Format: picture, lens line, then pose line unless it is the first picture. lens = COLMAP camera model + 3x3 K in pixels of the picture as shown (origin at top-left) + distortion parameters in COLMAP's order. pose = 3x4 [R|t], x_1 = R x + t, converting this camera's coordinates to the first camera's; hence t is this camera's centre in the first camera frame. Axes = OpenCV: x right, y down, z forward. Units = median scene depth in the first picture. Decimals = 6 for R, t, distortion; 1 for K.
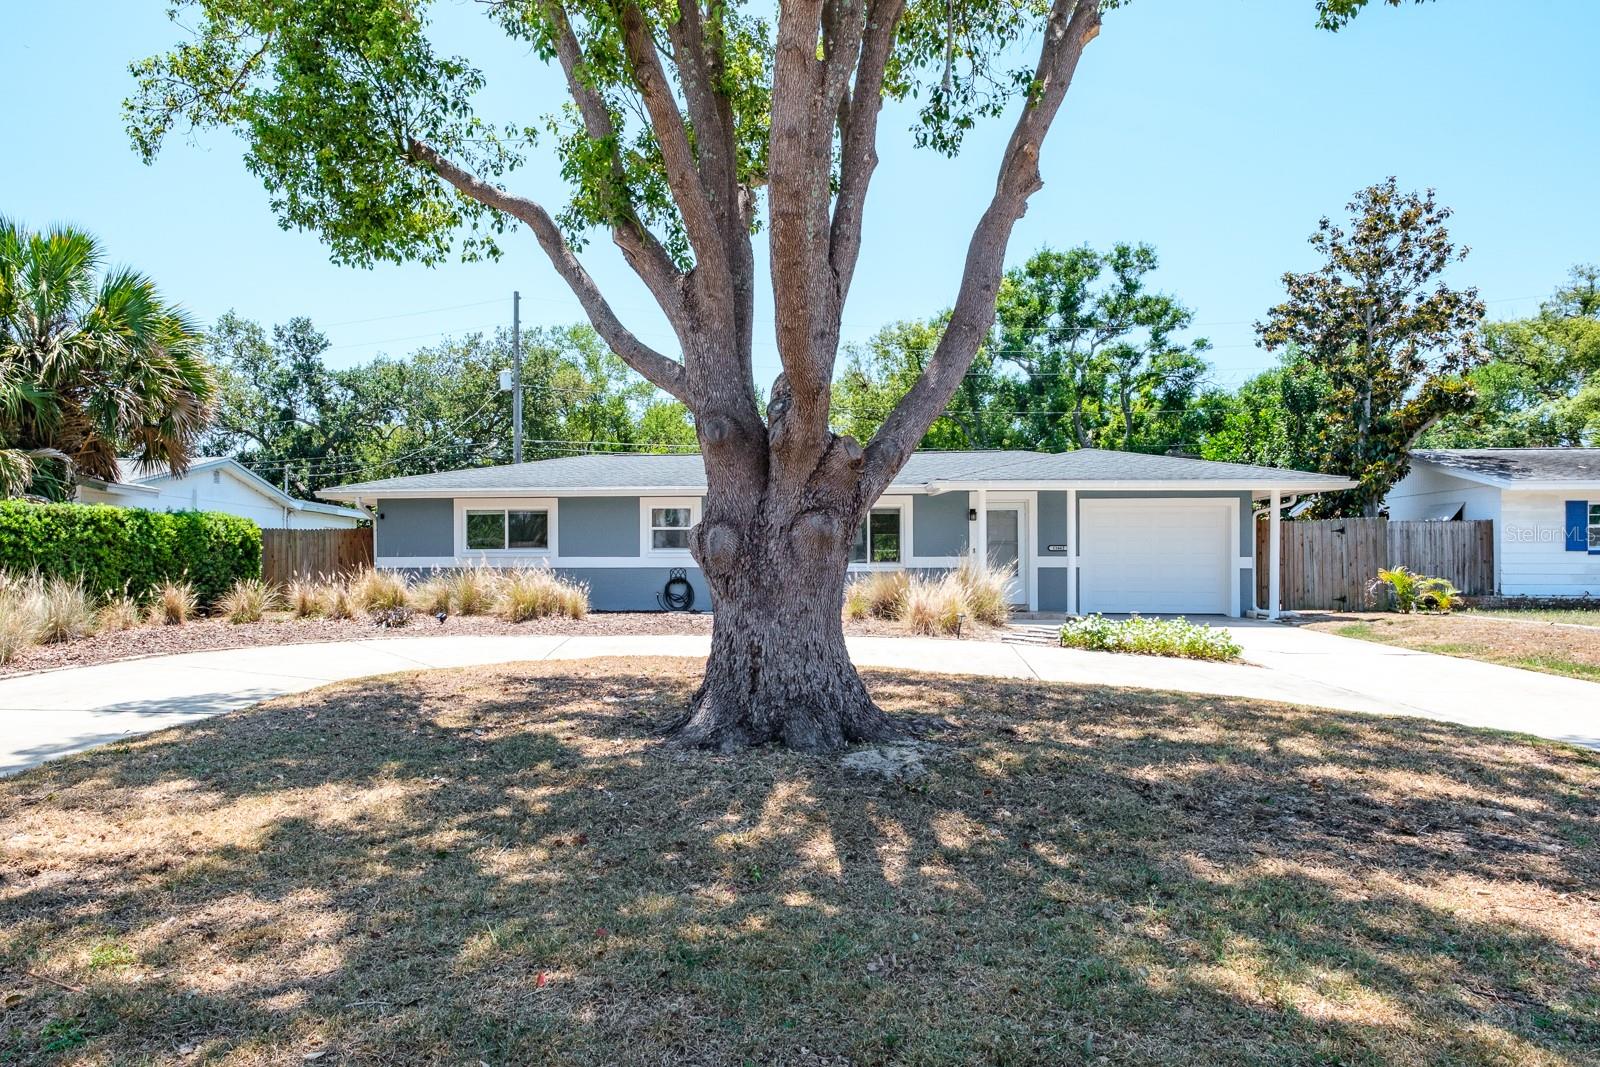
lens RADIAL K [[1017.0, 0, 766.1], [0, 1017.0, 602.1], [0, 0, 1]] dist [-0.001457, -0.002184]
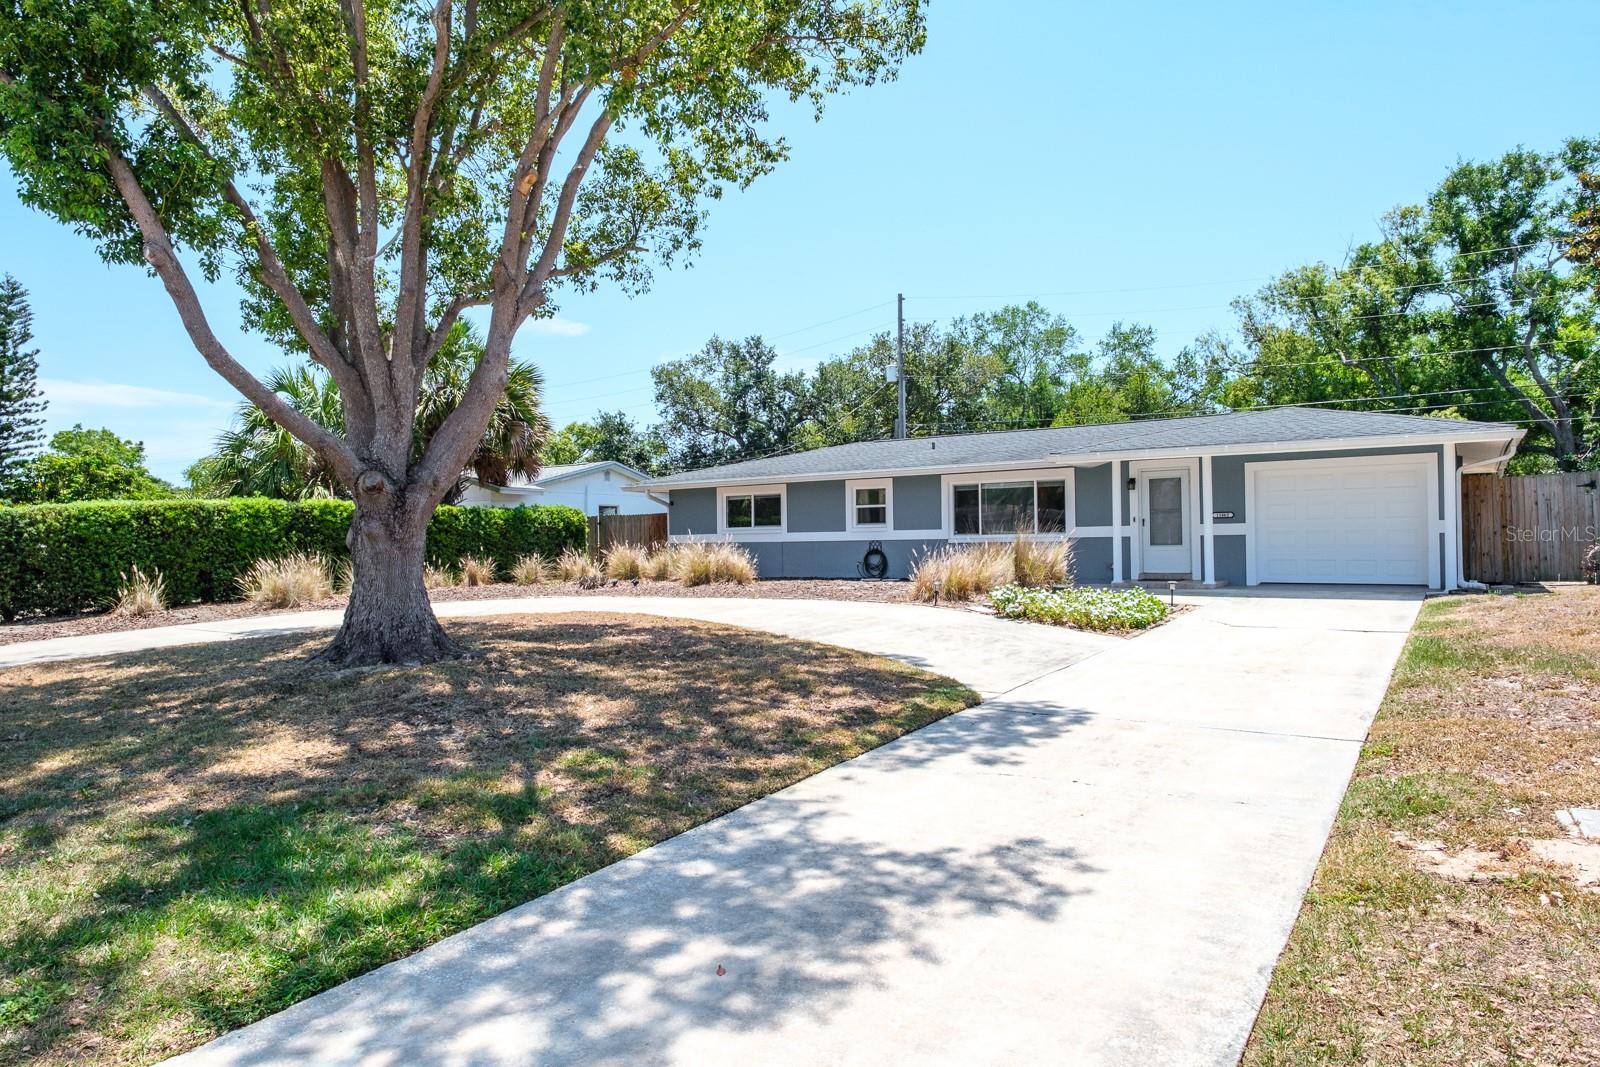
lens RADIAL K [[1017.0, 0, 814.7], [0, 1017.0, 532.8], [0, 0, 1]] dist [-0.001457, -0.002184]
pose [[0.870023, -0.017296, -0.492707, 0.212564], [-0.001132, 0.999312, -0.037080, 0.000023], [0.493010, 0.032818, 0.869405, -0.013439]]
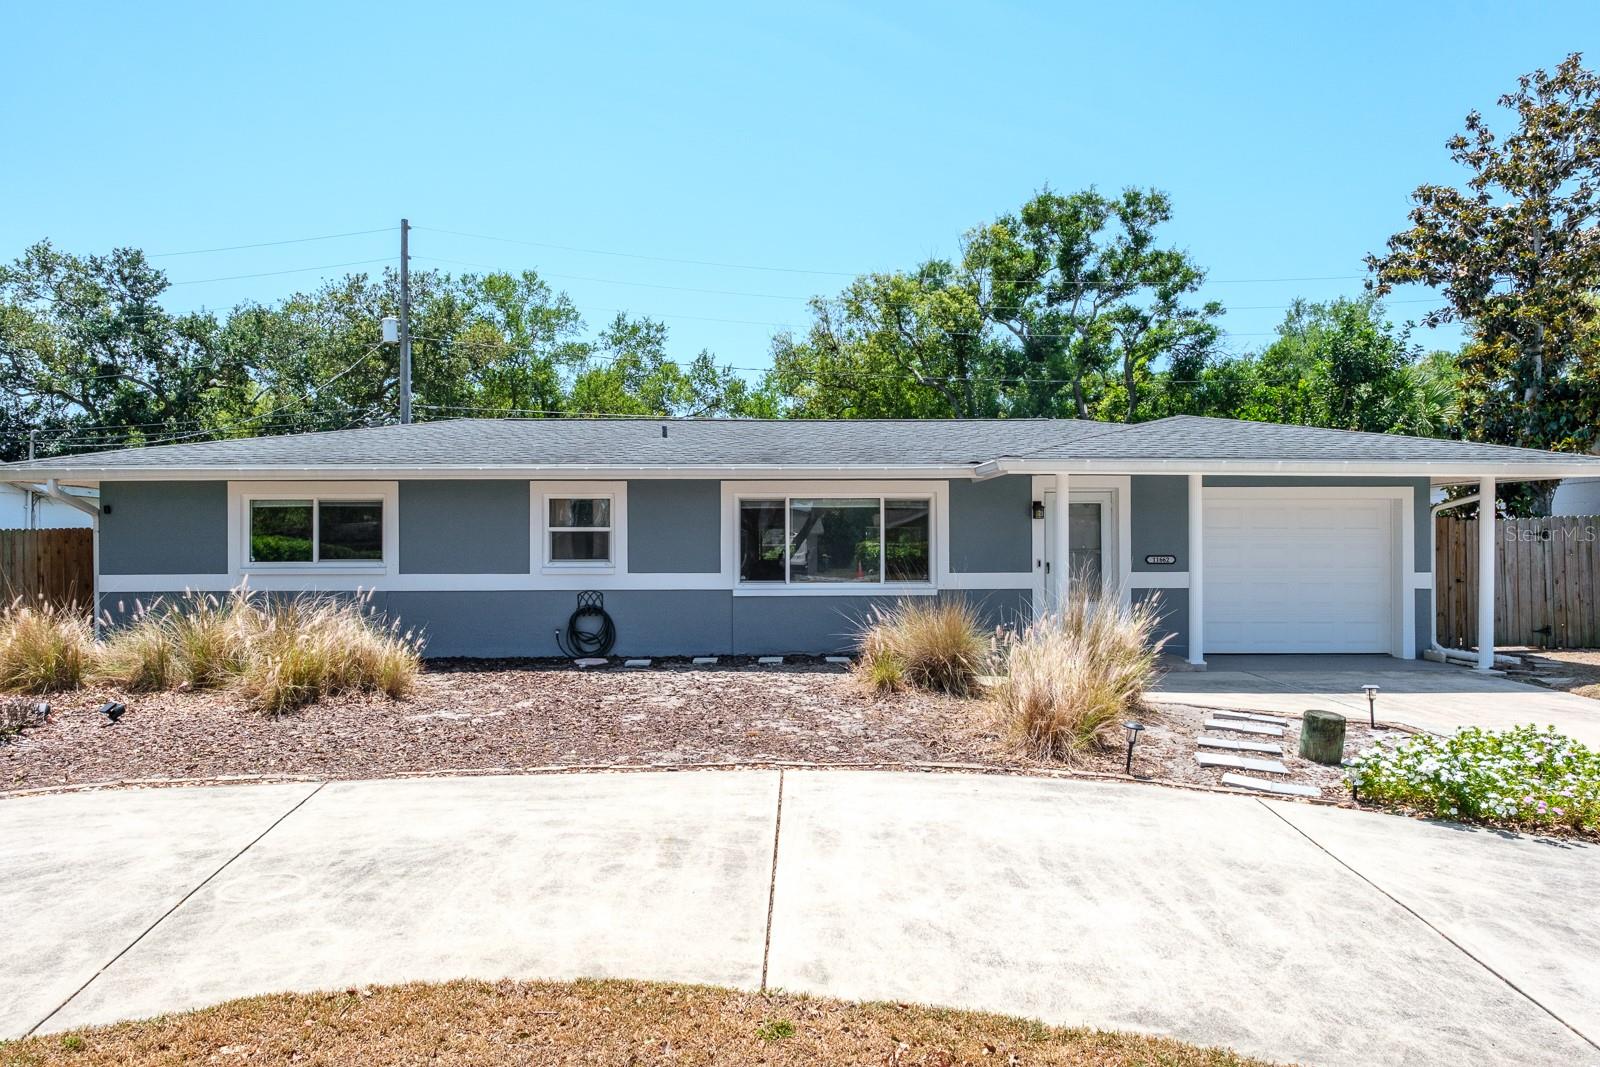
lens RADIAL K [[1017.0, 0, 817.1], [0, 1017.0, 549.1], [0, 0, 1]] dist [-0.001457, -0.002184]
pose [[0.994855, -0.000976, 0.101305, -0.004517], [0.004151, 0.999506, -0.031141, -0.020049], [-0.101225, 0.031402, 0.994368, 0.175162]]
